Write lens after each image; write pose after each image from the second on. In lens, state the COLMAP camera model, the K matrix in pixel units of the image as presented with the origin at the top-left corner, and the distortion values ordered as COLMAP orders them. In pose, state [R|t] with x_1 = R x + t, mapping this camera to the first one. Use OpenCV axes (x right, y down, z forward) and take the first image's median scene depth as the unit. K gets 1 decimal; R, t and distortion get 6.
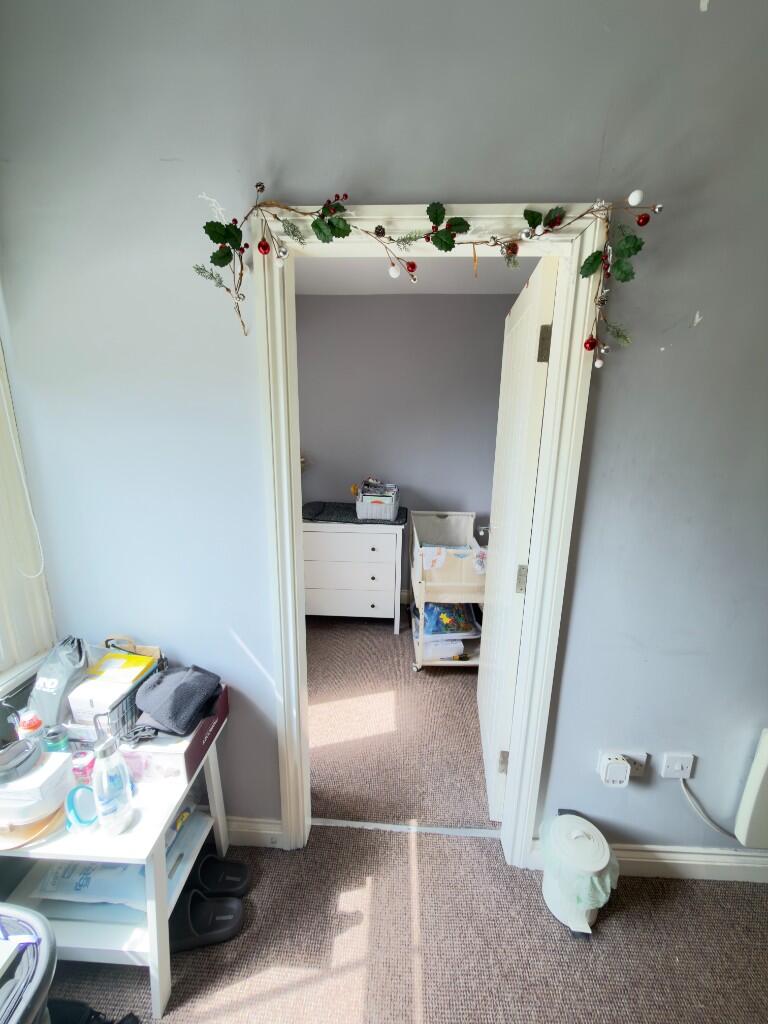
lens RADIAL K [[408.1, 0, 382.0], [0, 408.1, 514.4], [0, 0, 1]] dist [0.000222, -0.000286]
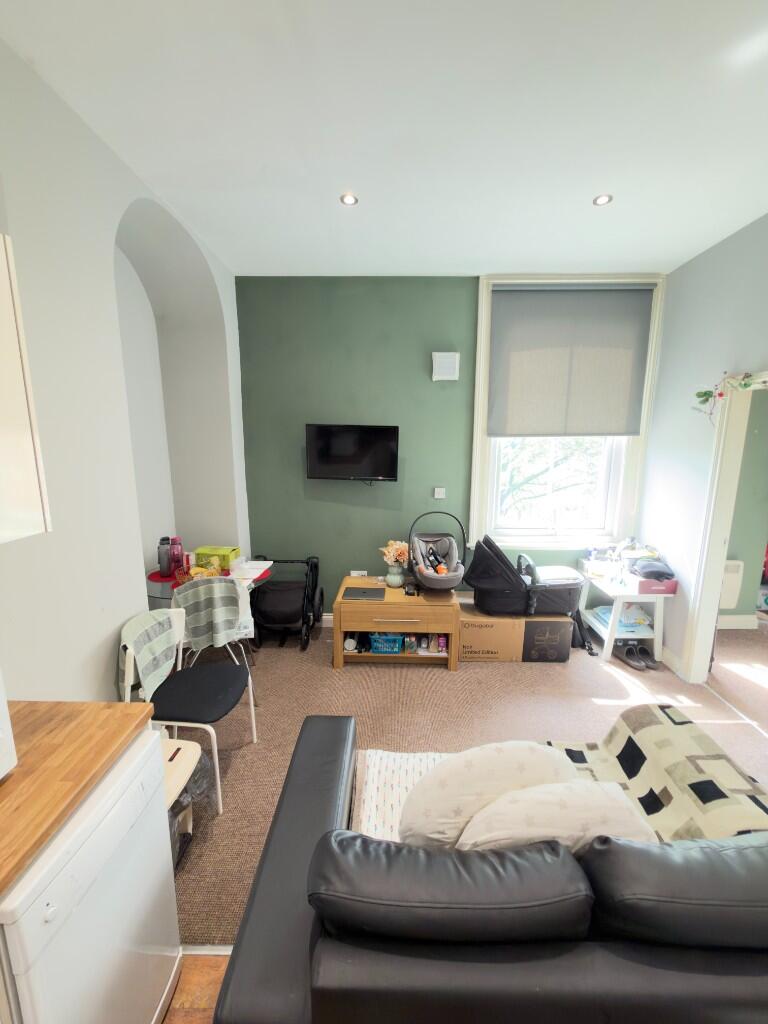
lens RADIAL K [[408.1, 0, 383.4], [0, 408.1, 513.3], [0, 0, 1]] dist [0.000222, -0.000286]
pose [[0.014815, 0.161431, -0.986773, 1.908328], [-0.236312, 0.959489, 0.153420, 0.124408], [0.971564, 0.230913, 0.052363, -0.822947]]
